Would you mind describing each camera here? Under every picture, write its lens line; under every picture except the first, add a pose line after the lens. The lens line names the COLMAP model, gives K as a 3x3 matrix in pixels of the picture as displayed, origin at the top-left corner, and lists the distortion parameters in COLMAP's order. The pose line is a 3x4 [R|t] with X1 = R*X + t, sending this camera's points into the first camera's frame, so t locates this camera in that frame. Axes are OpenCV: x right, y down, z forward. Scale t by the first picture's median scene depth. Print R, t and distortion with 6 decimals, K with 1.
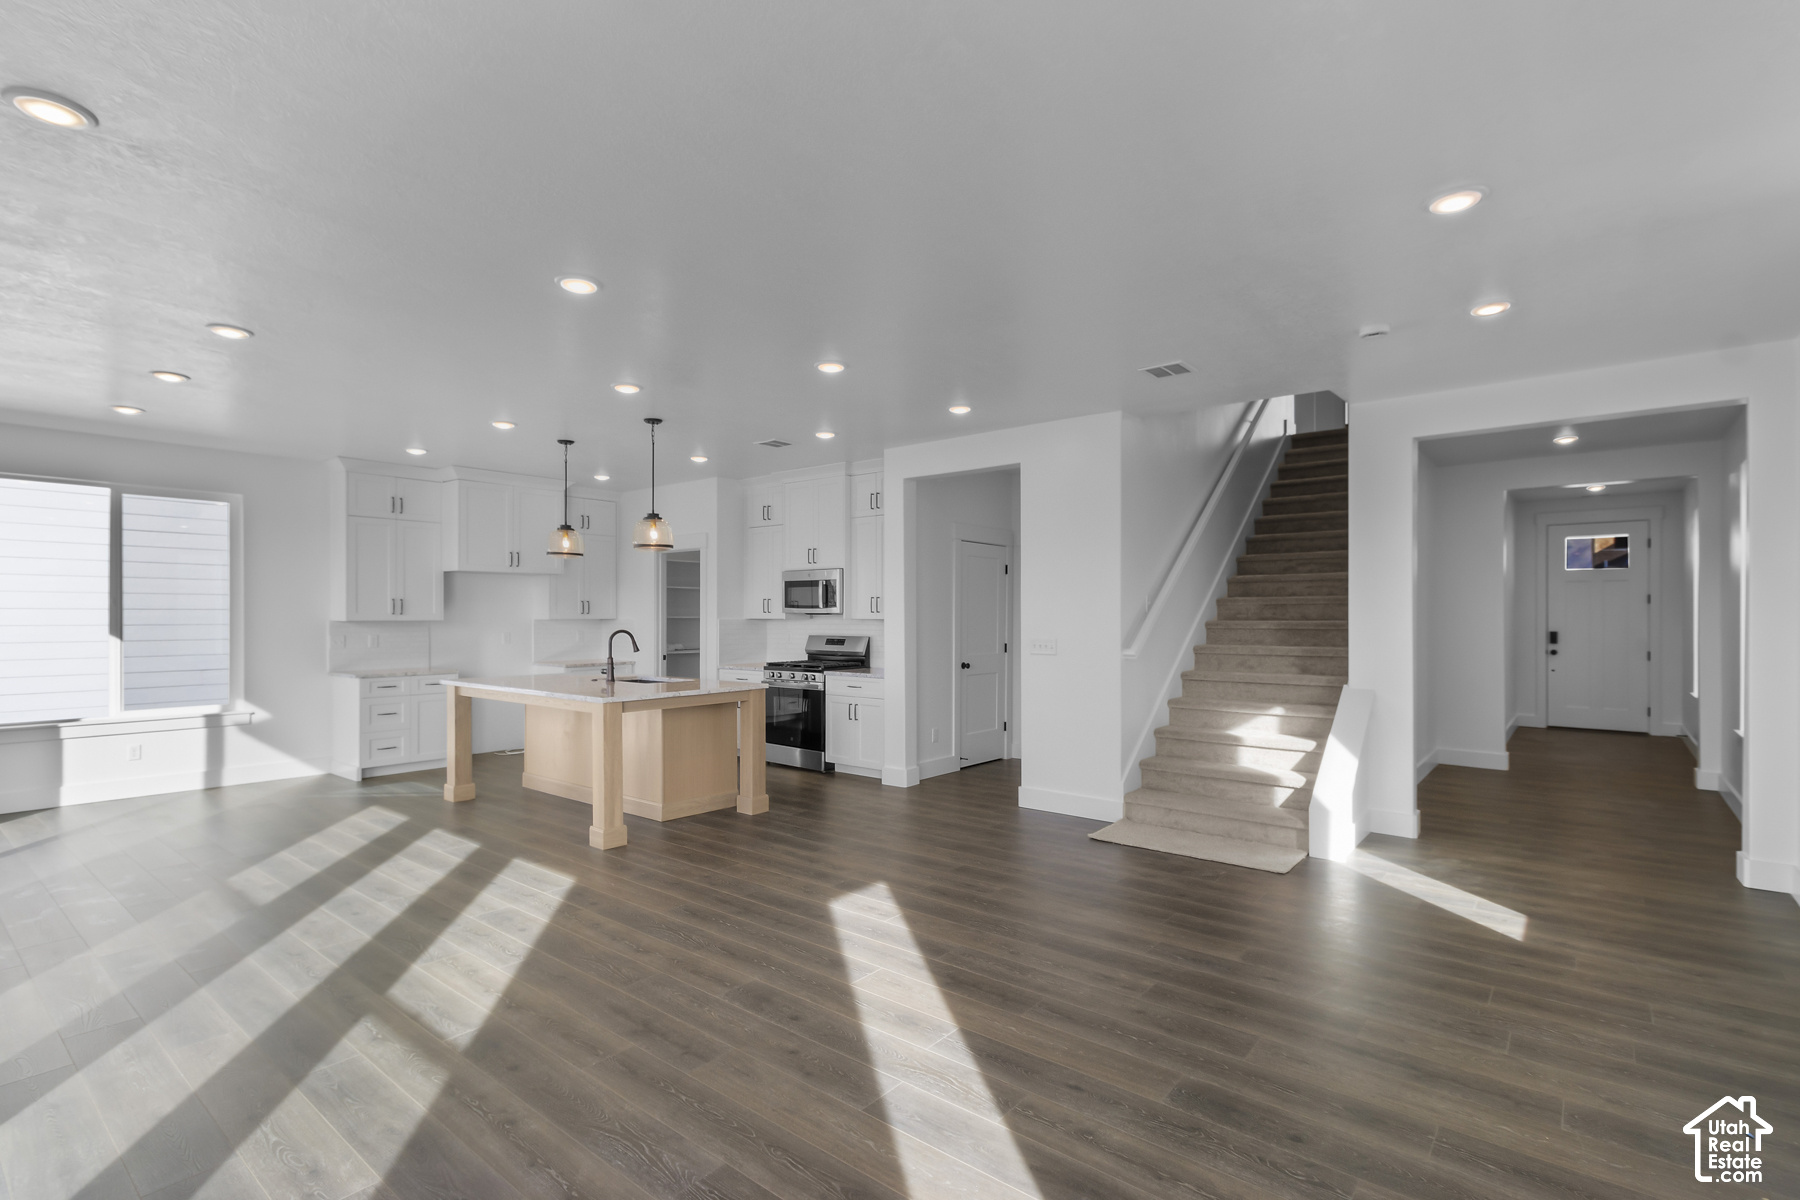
lens RADIAL K [[837.2, 0, 900.3], [0, 837.2, 608.1], [0, 0, 1]] dist [-0.000562, -0.000449]
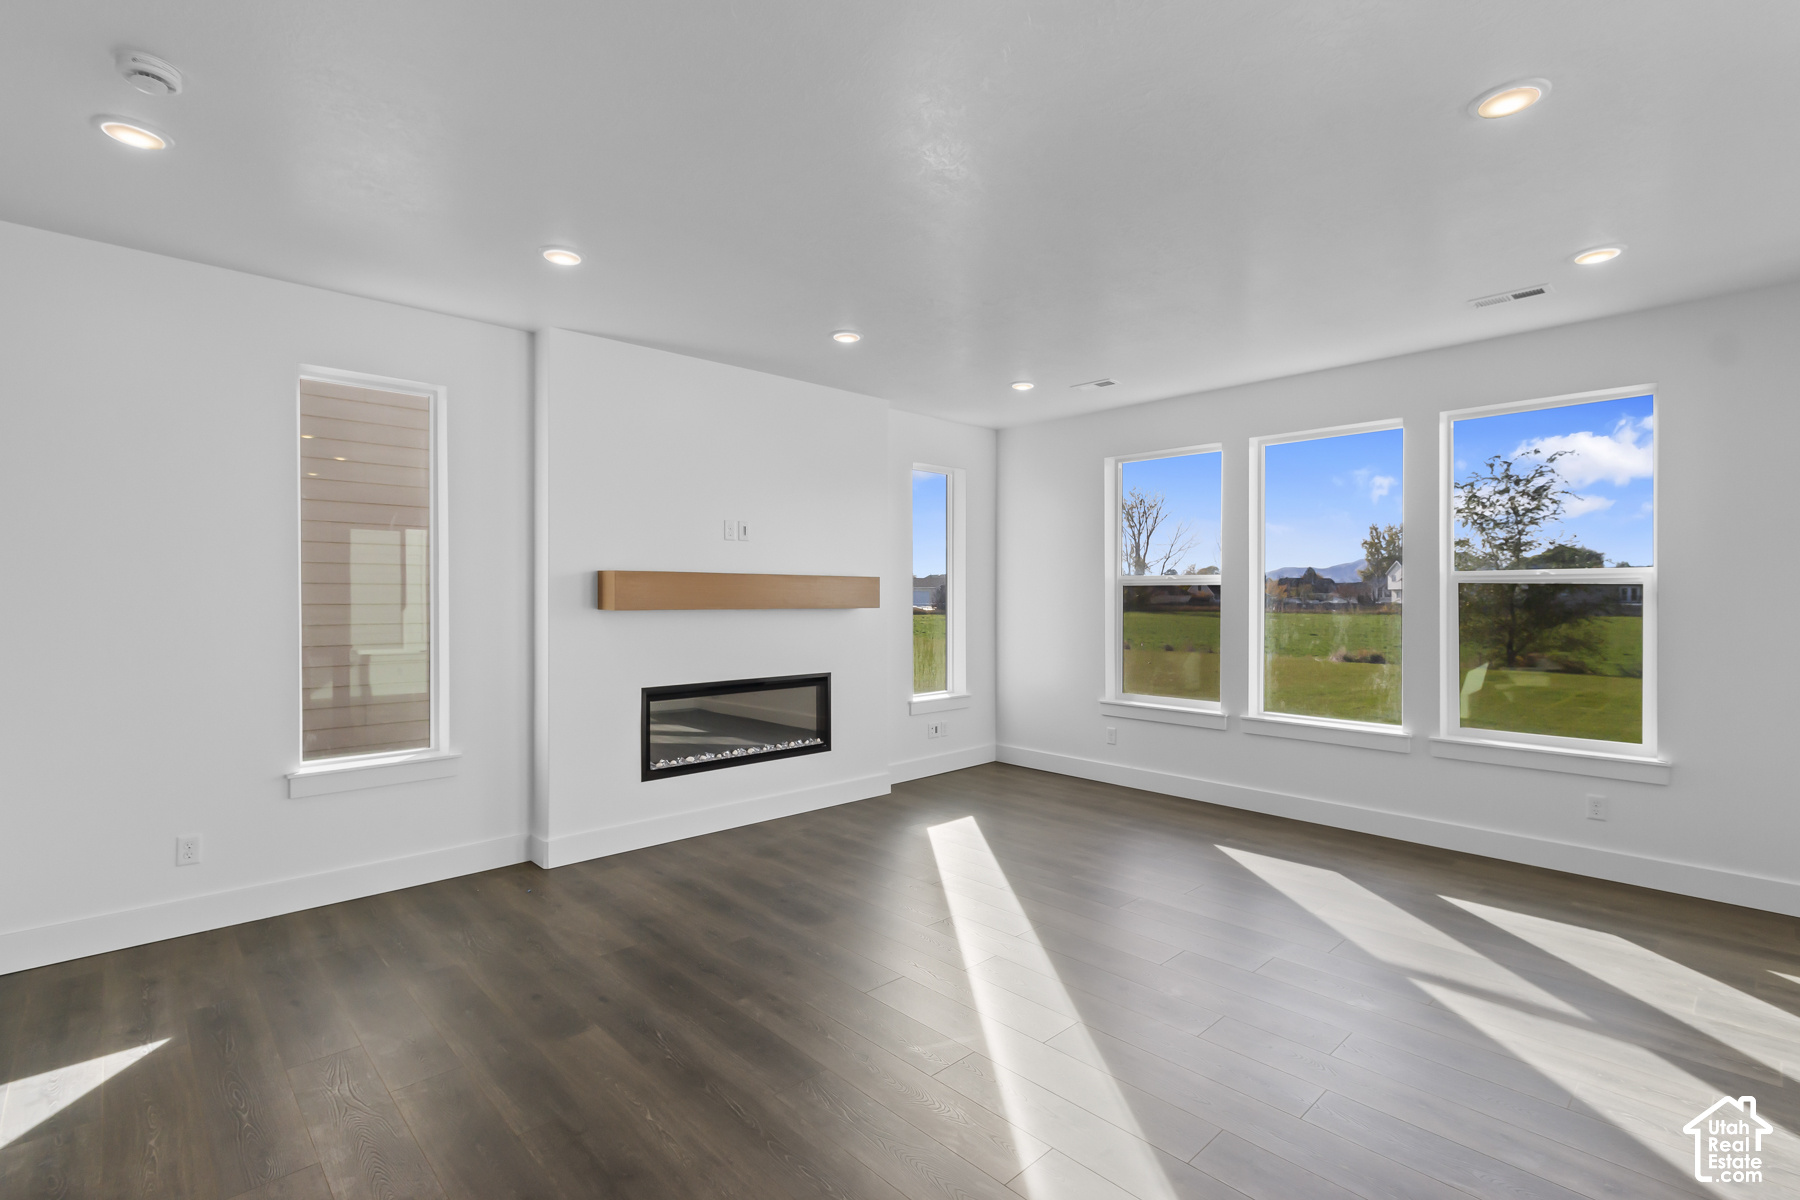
lens RADIAL K [[837.2, 0, 899.9], [0, 837.2, 599.2], [0, 0, 1]] dist [-0.000562, -0.000449]
pose [[-0.991127, -0.000648, 0.132915, 0.008223], [-0.000607, 1.000000, 0.000345, 0.012597], [-0.132916, 0.000261, -0.991127, 1.797518]]
